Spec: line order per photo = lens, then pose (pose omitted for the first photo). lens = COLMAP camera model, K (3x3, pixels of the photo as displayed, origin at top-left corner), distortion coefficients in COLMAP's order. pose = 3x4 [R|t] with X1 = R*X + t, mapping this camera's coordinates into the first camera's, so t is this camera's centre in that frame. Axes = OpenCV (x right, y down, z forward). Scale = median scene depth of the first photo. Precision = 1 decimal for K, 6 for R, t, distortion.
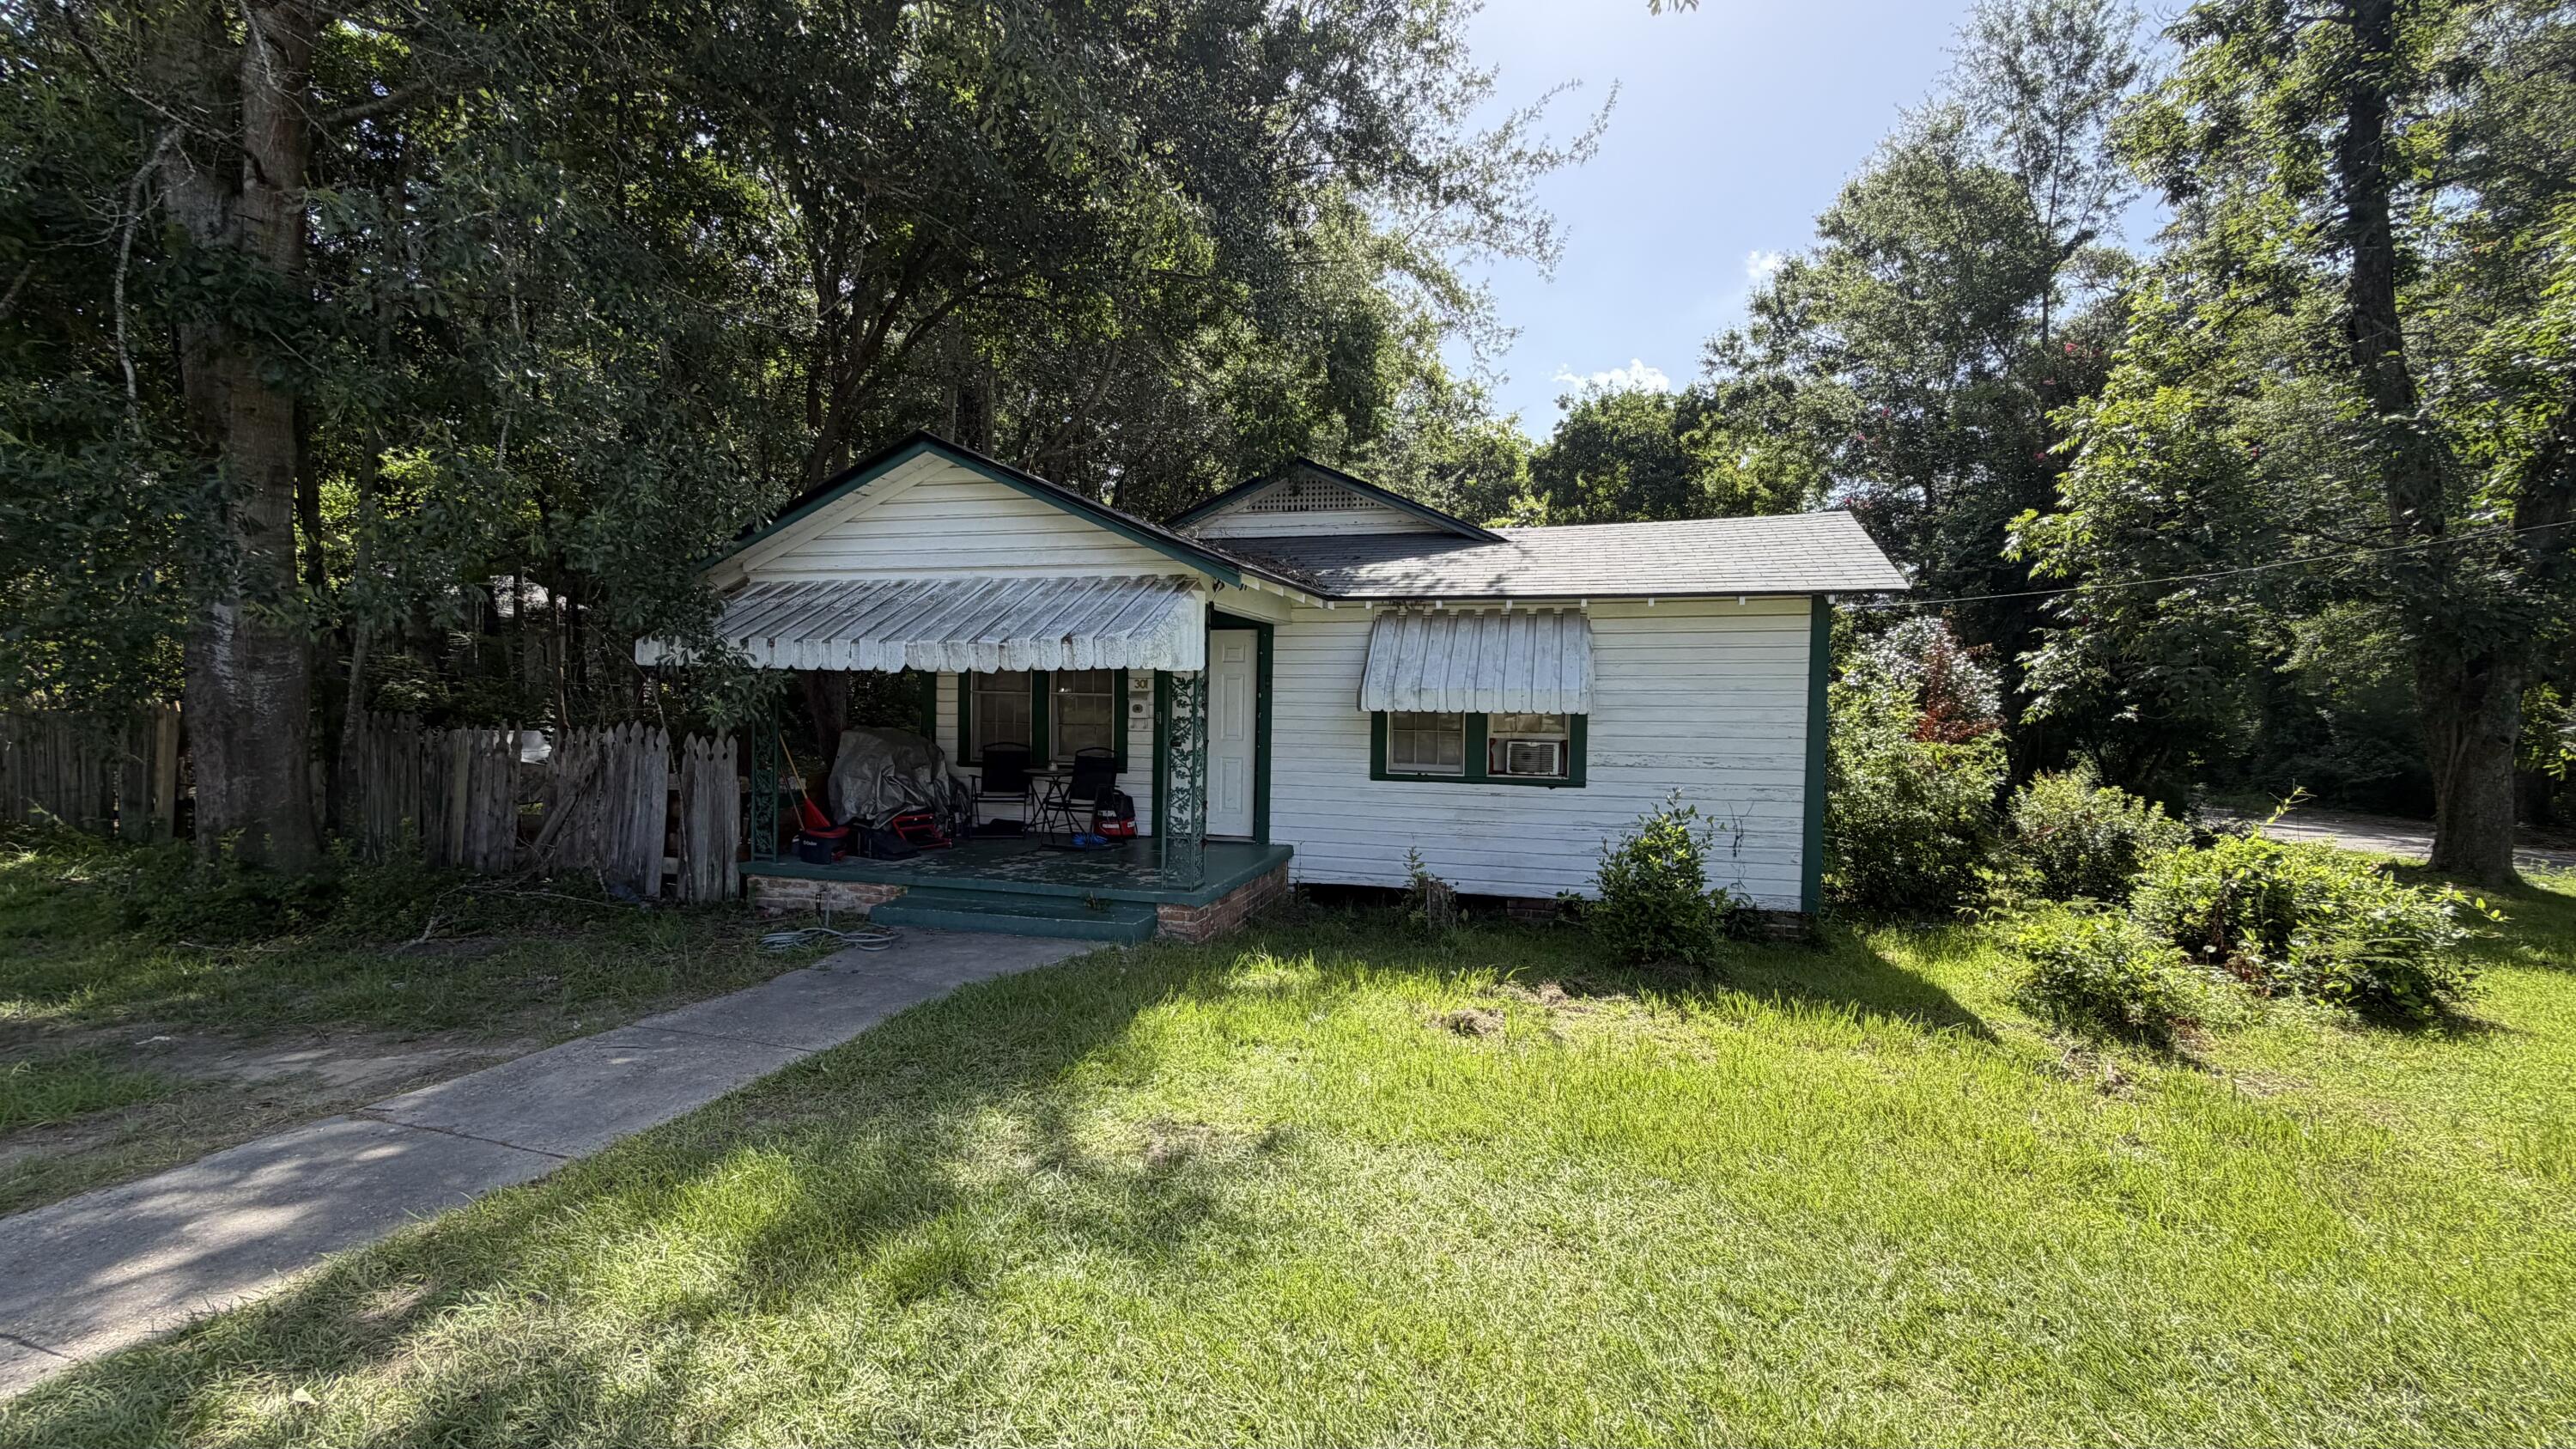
lens RADIAL K [[1033.3, 0, 1291.3], [0, 1033.3, 724.3], [0, 0, 1]] dist [-0.007018, -0.000789]
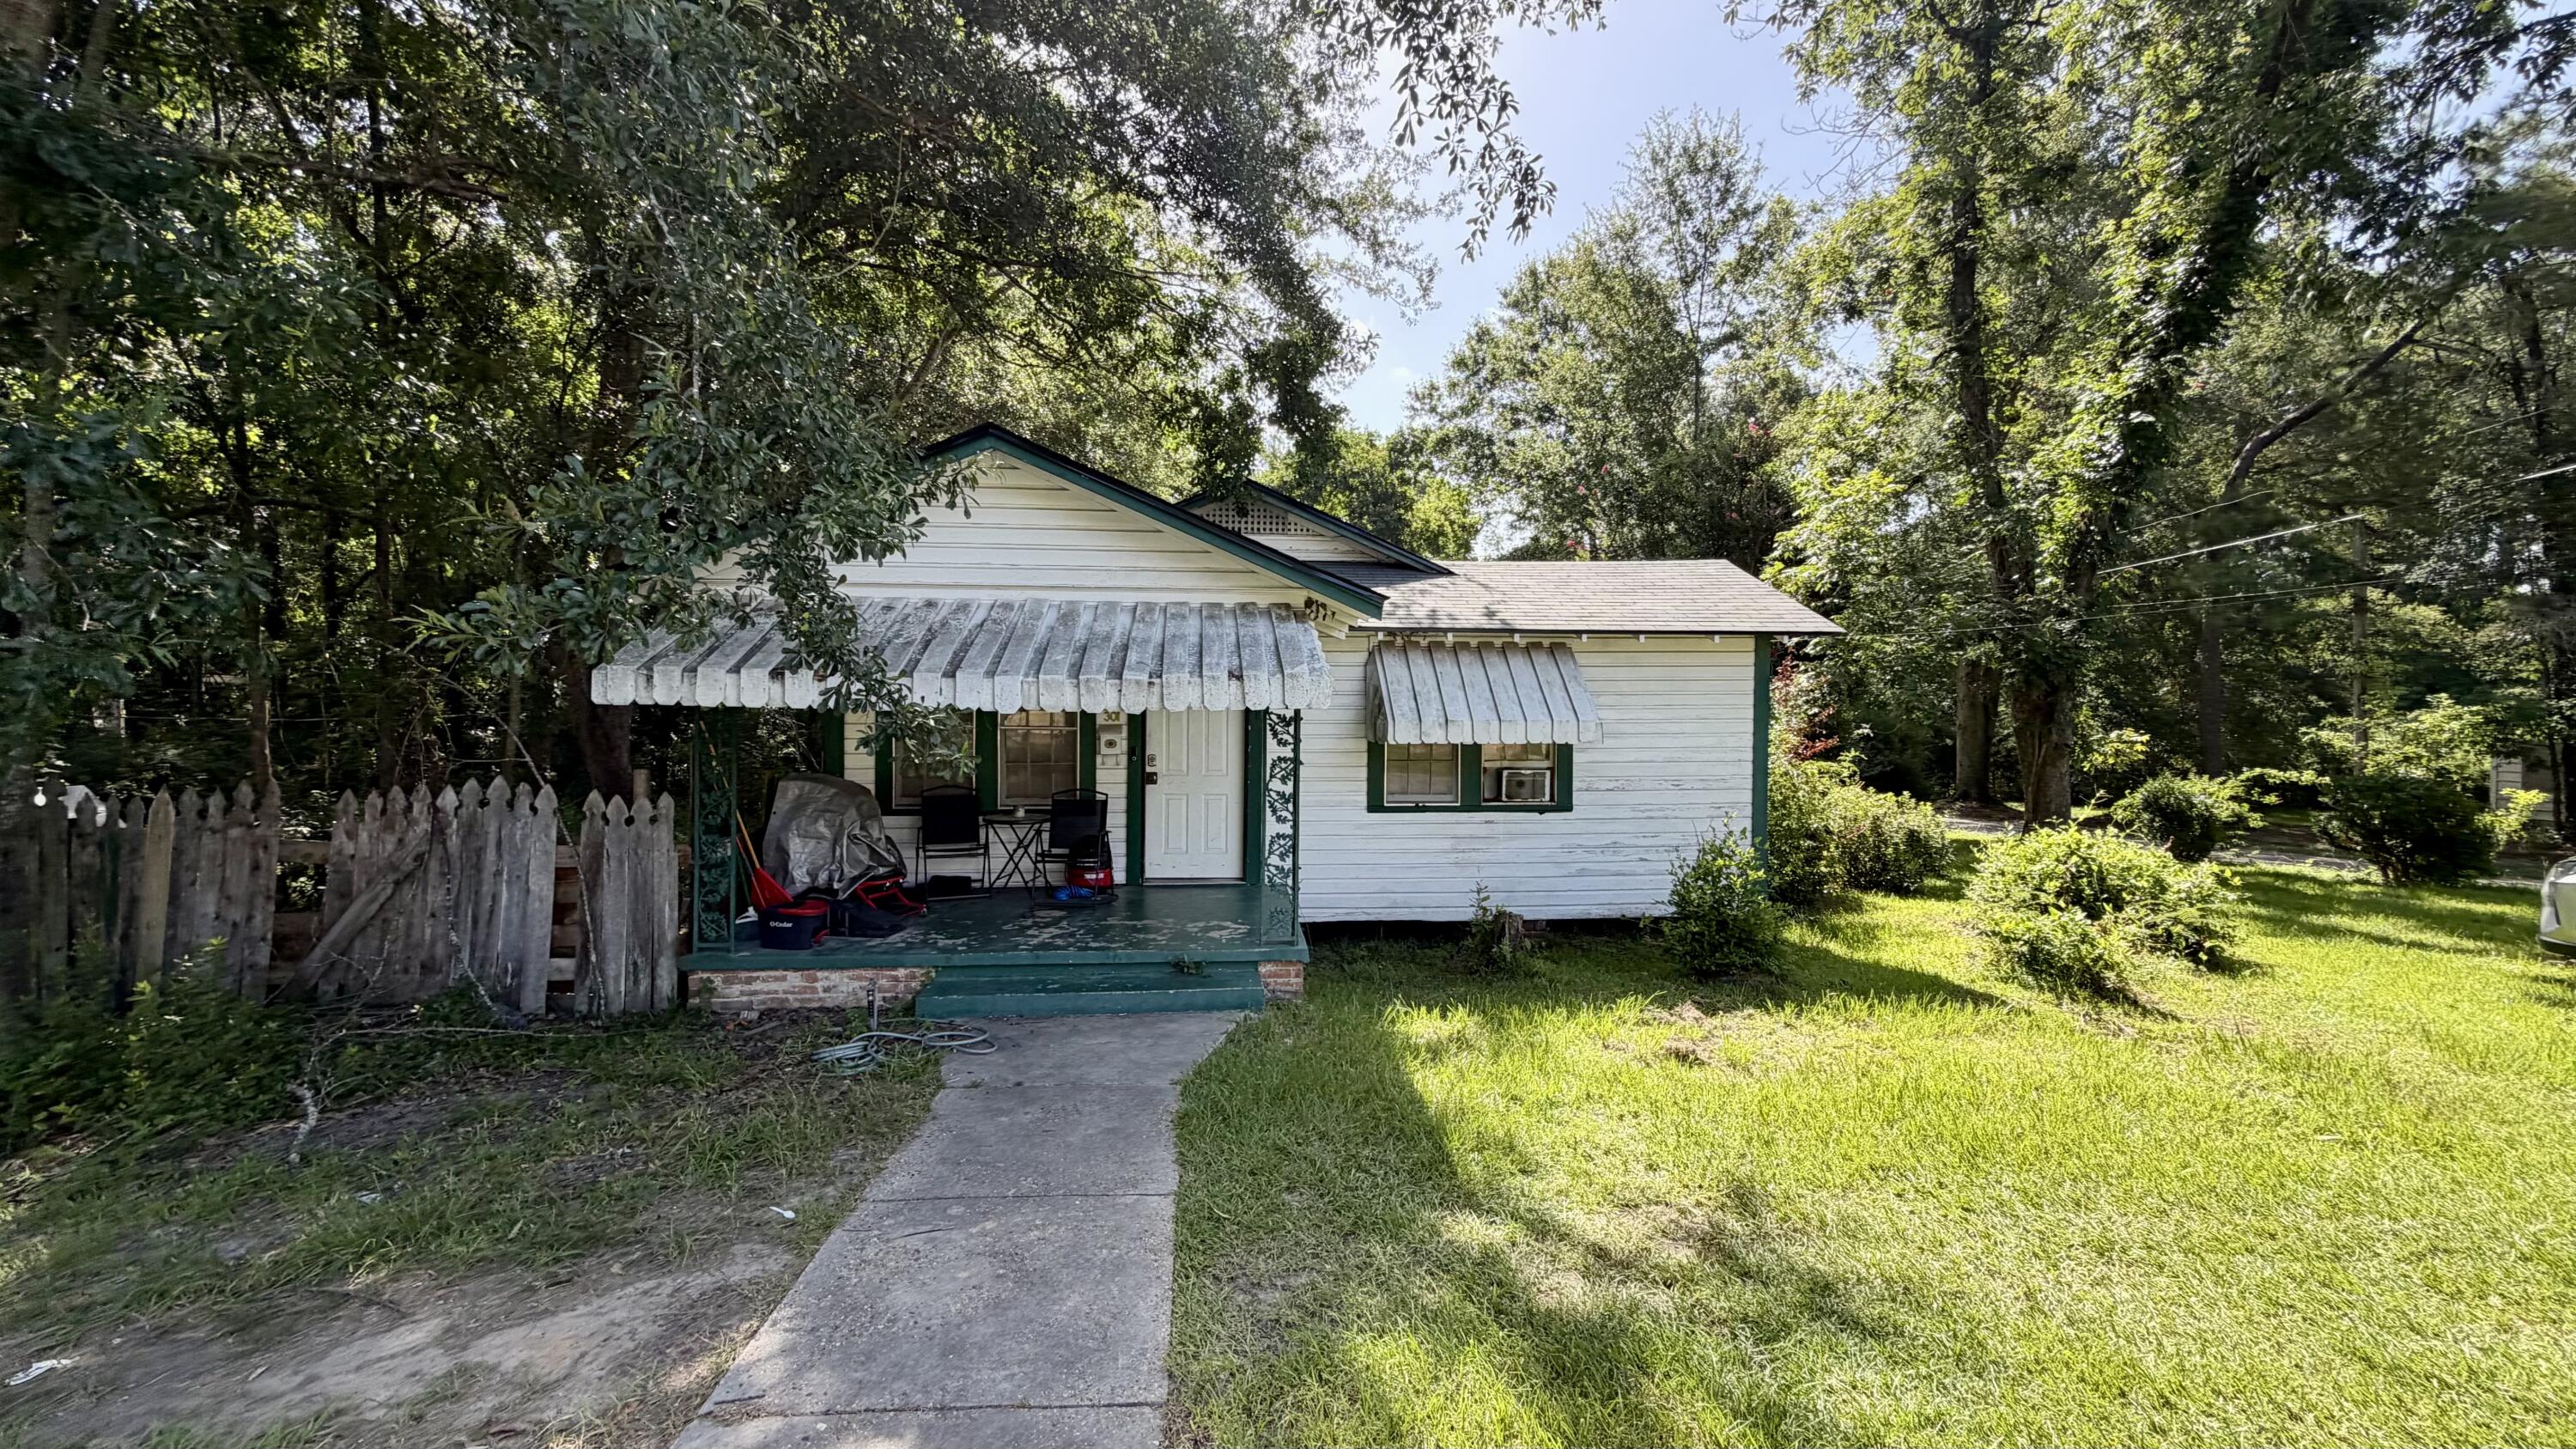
lens RADIAL K [[1033.3, 0, 1288.6], [0, 1033.3, 719.1], [0, 0, 1]] dist [-0.007018, -0.000789]
pose [[0.935216, -0.010722, 0.353915, -0.361303], [0.017929, 0.999693, -0.017090, -0.020976], [-0.353623, 0.022328, 0.935121, 0.111571]]
